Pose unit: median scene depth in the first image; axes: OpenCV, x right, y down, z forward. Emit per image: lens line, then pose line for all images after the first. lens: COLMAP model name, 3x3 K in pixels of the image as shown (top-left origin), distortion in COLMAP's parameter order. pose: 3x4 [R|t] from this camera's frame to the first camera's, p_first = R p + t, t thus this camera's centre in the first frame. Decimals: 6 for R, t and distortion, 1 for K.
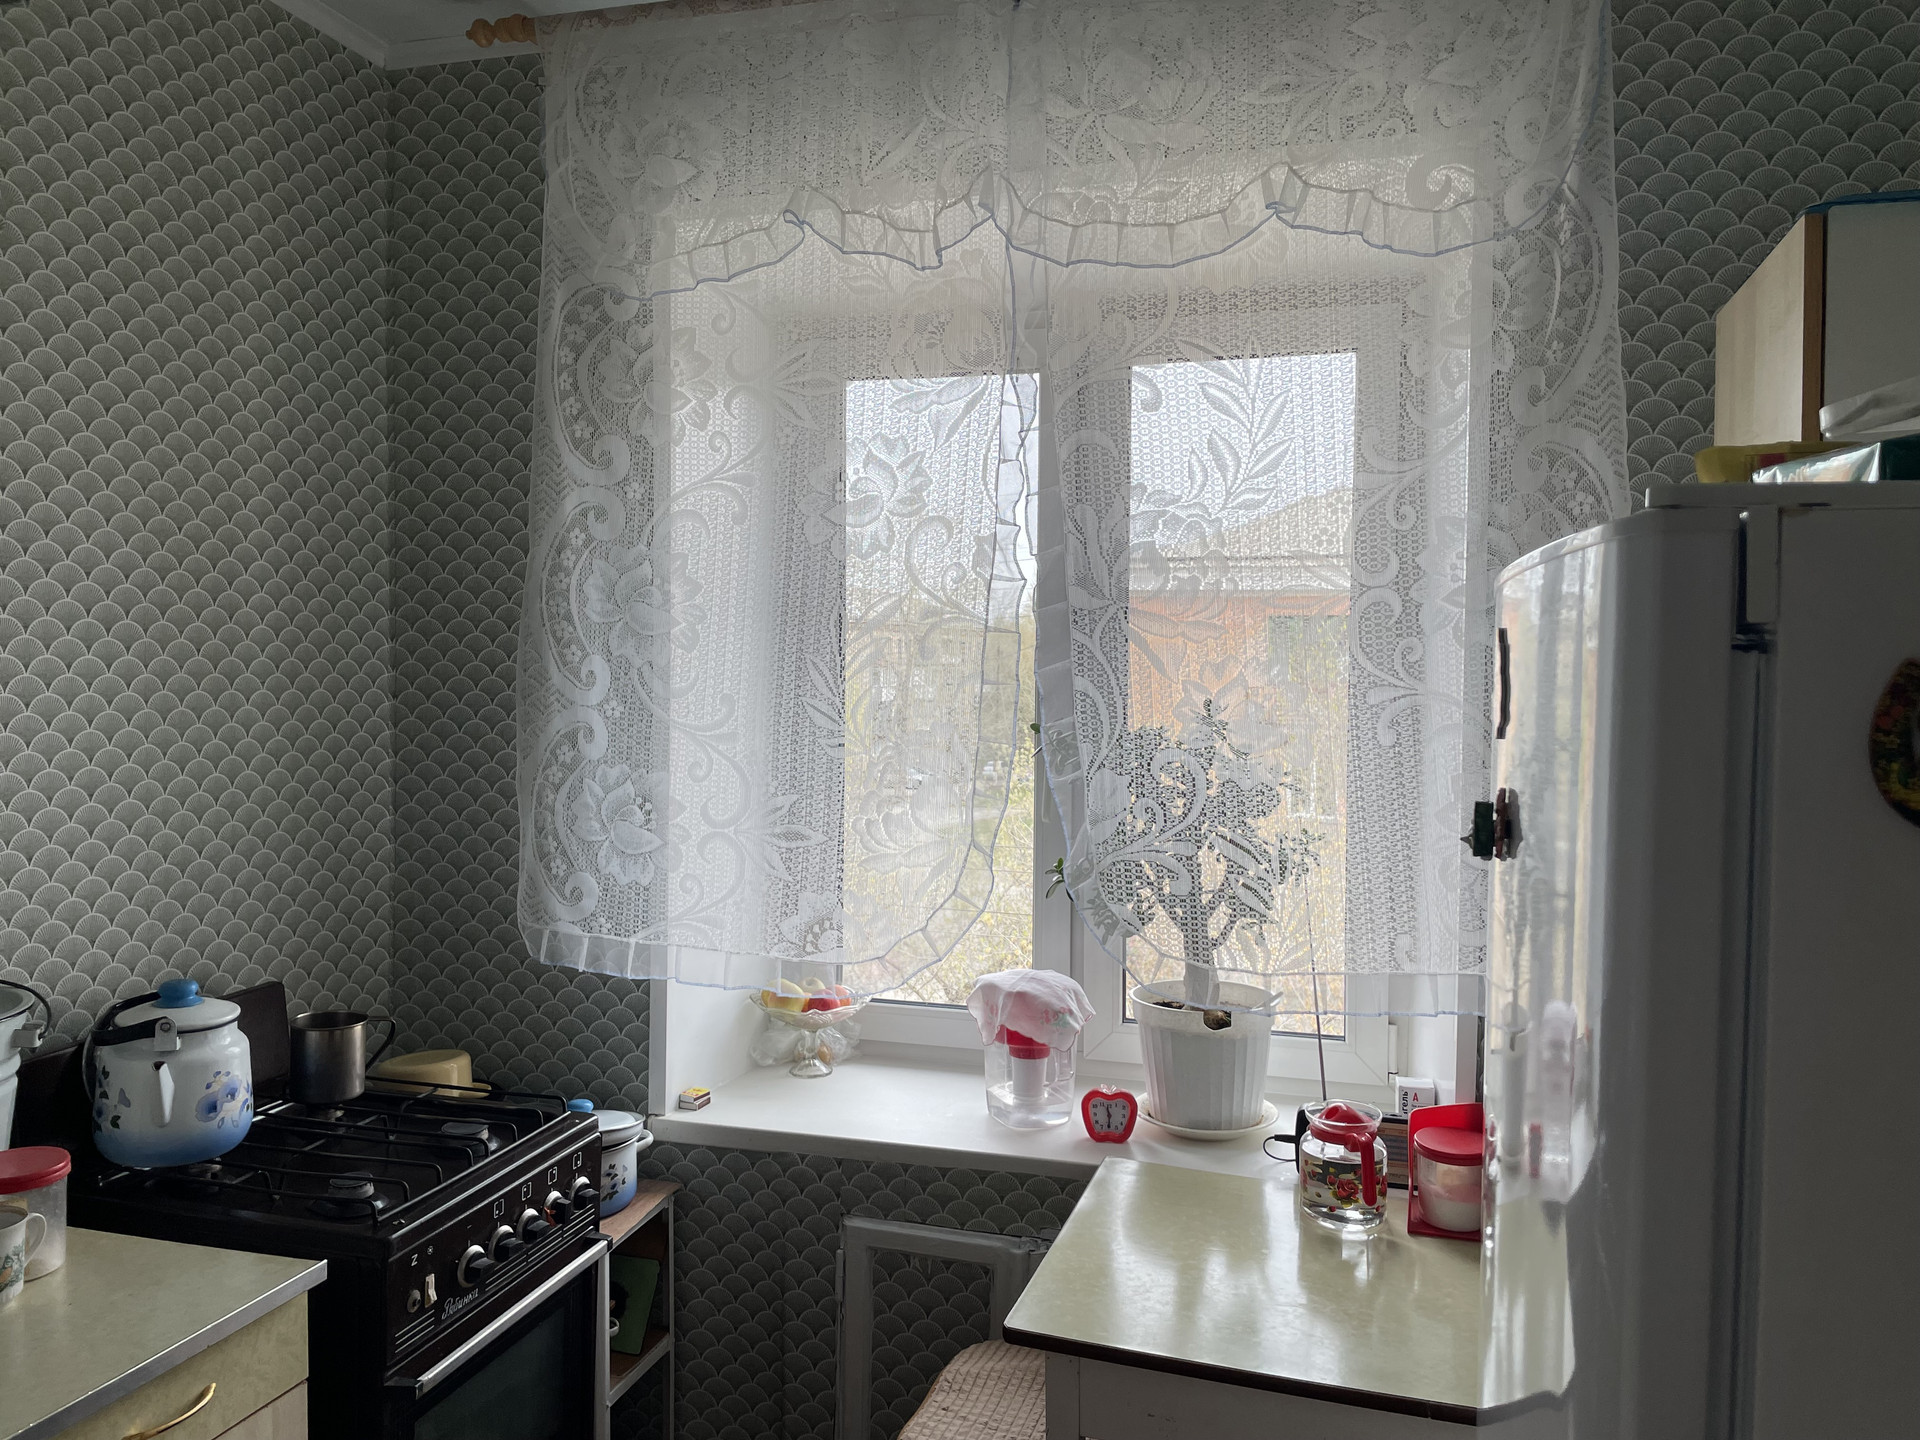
lens RADIAL K [[1469.6, 0, 954.2], [0, 1469.6, 716.1], [0, 0, 1]] dist [0.095973, -0.104291]
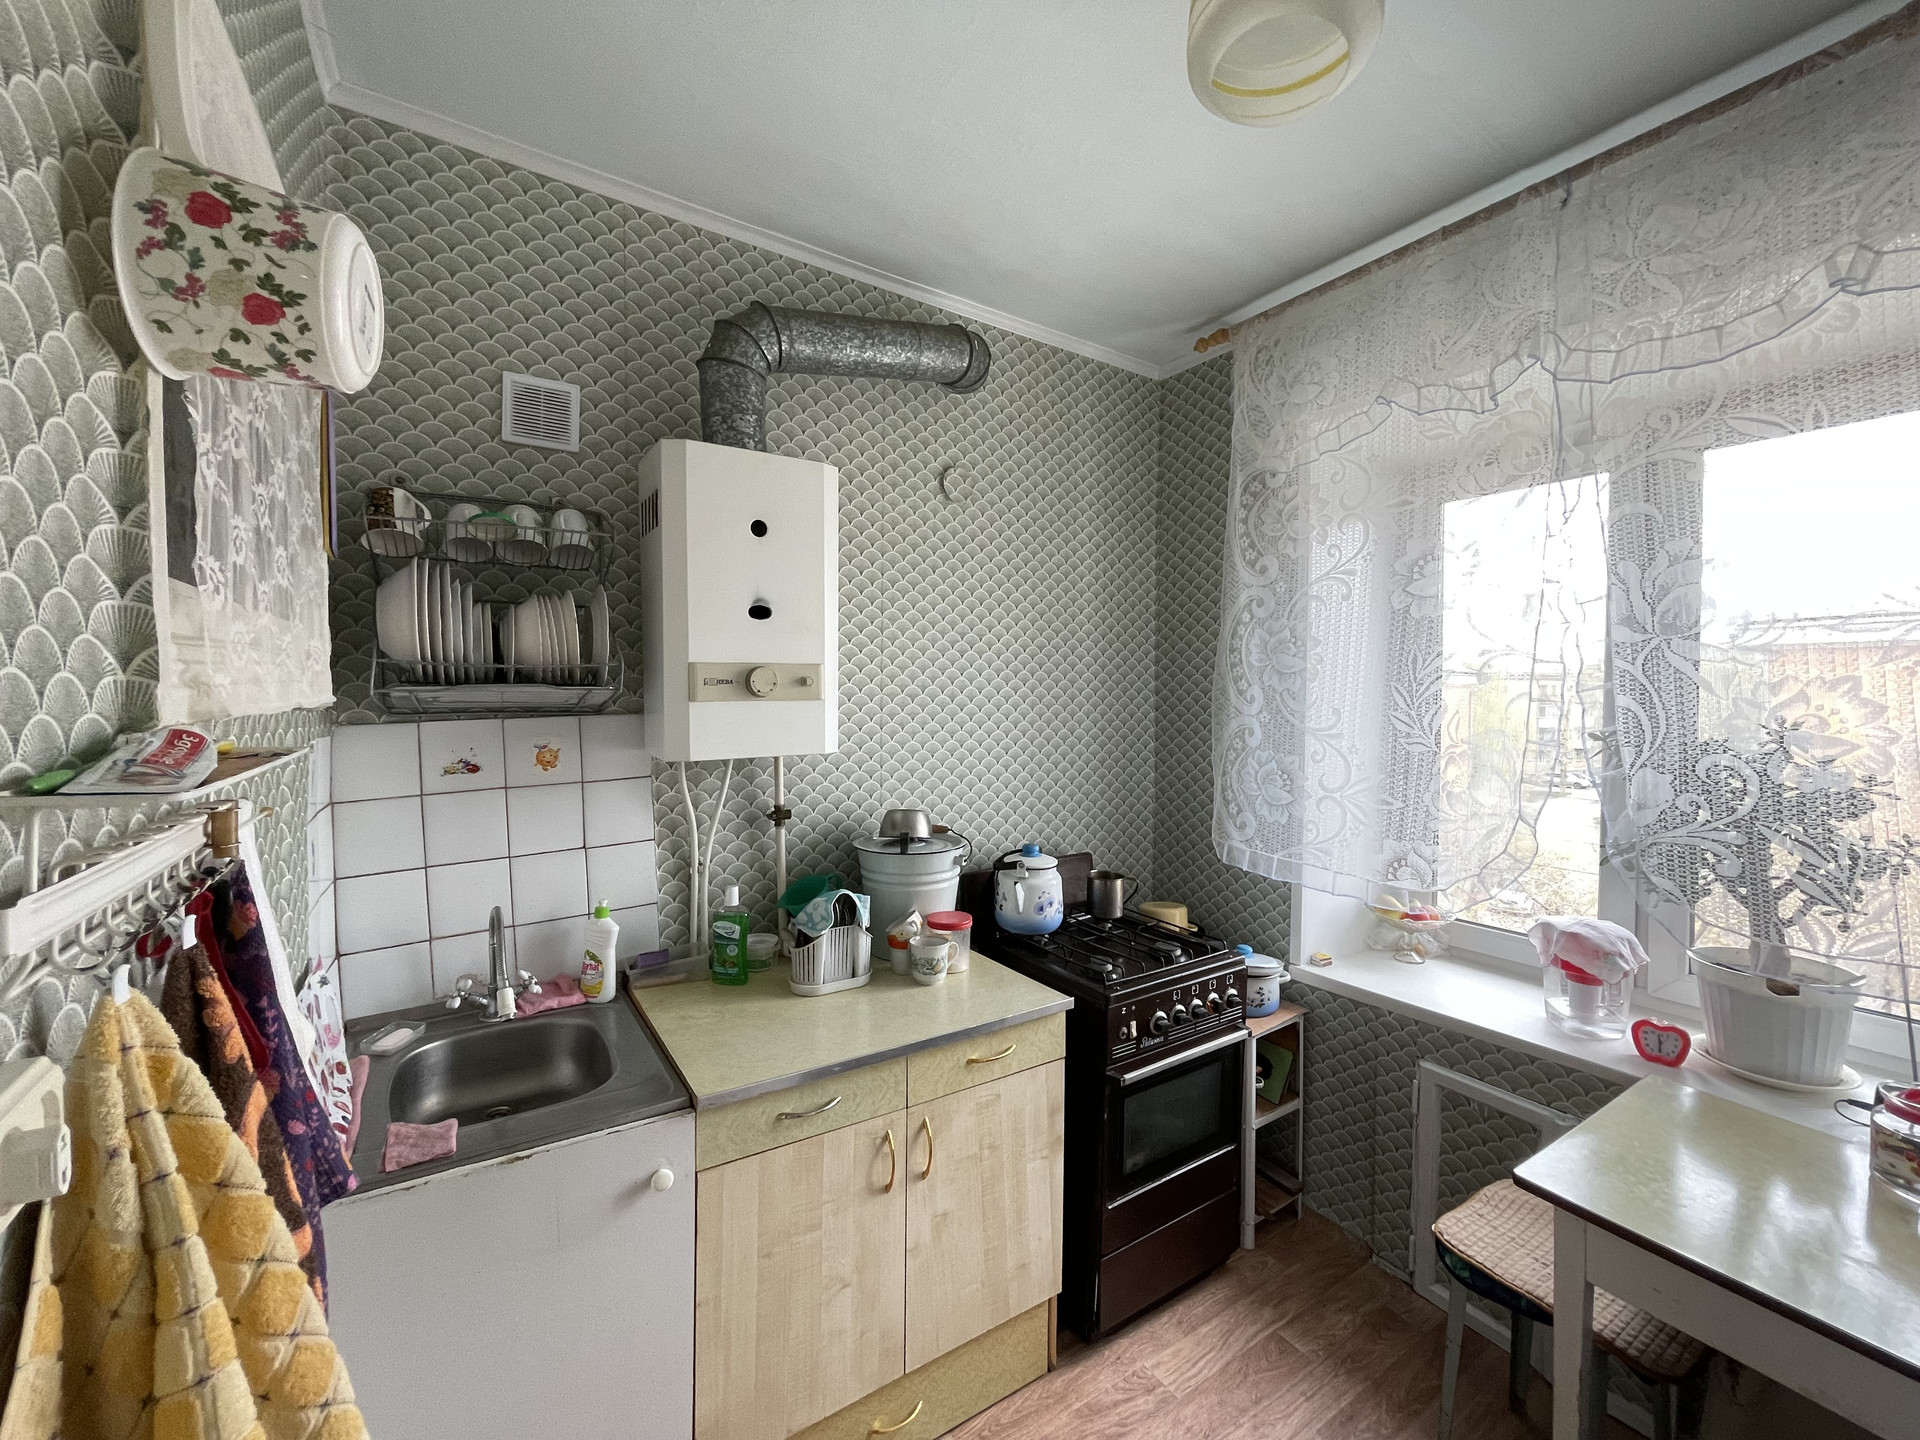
lens RADIAL K [[778.9, 0, 958.4], [0, 778.9, 715.9], [0, 0, 1]] dist [0.000903, 0.000637]
pose [[0.767274, 0.013144, -0.641185, 0.071954], [-0.026758, 0.999575, -0.011530, 0.013596], [0.640761, 0.026003, 0.767300, 0.096110]]
